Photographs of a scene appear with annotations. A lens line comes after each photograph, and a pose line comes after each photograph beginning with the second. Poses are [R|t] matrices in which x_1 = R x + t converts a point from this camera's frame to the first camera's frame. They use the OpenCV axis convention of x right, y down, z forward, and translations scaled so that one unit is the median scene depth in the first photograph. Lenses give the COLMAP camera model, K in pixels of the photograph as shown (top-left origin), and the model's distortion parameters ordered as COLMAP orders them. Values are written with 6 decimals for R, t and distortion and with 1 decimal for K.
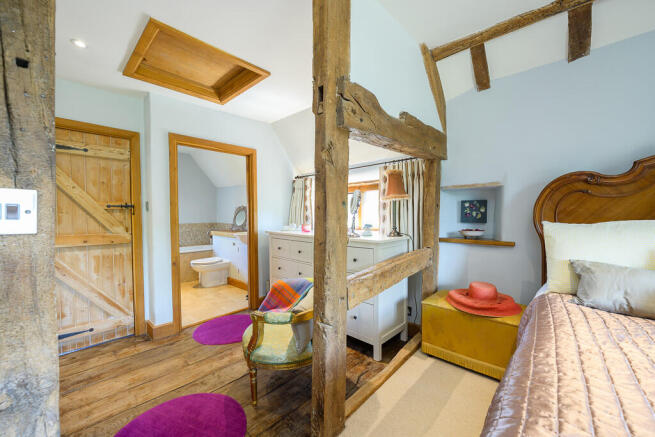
lens RADIAL K [[259.4, 0, 331.1], [0, 259.4, 219.8], [0, 0, 1]] dist [-0.002023, 0.000110]
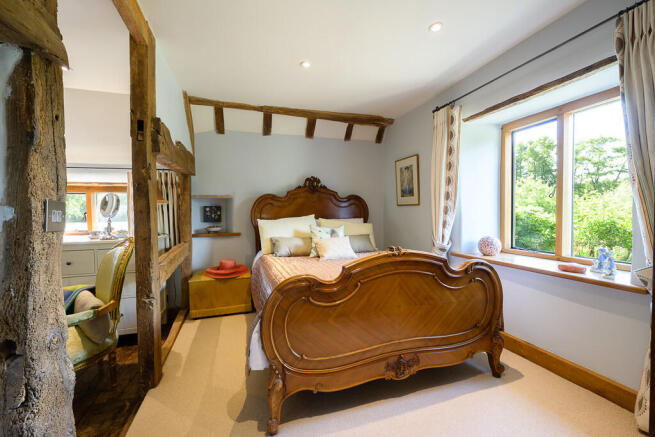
lens RADIAL K [[259.4, 0, 326.1], [0, 259.4, 220.3], [0, 0, 1]] dist [-0.002023, 0.000110]
pose [[0.491257, -0.026042, 0.870625, -0.458930], [0.031838, 0.999422, 0.011930, 0.006336], [-0.870432, 0.021858, 0.491802, -0.286618]]
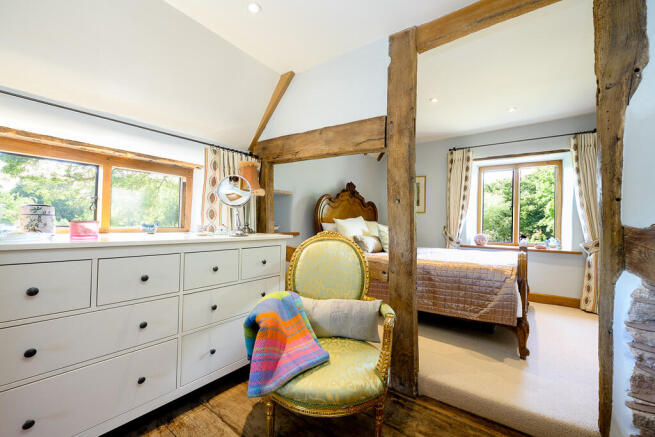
lens RADIAL K [[259.4, 0, 325.7], [0, 259.4, 219.4], [0, 0, 1]] dist [-0.002023, 0.000110]
pose [[-0.109594, 0.012400, 0.993899, -0.870869], [0.009413, 0.999890, -0.011436, 0.025417], [-0.993932, 0.008102, -0.109699, 1.034149]]
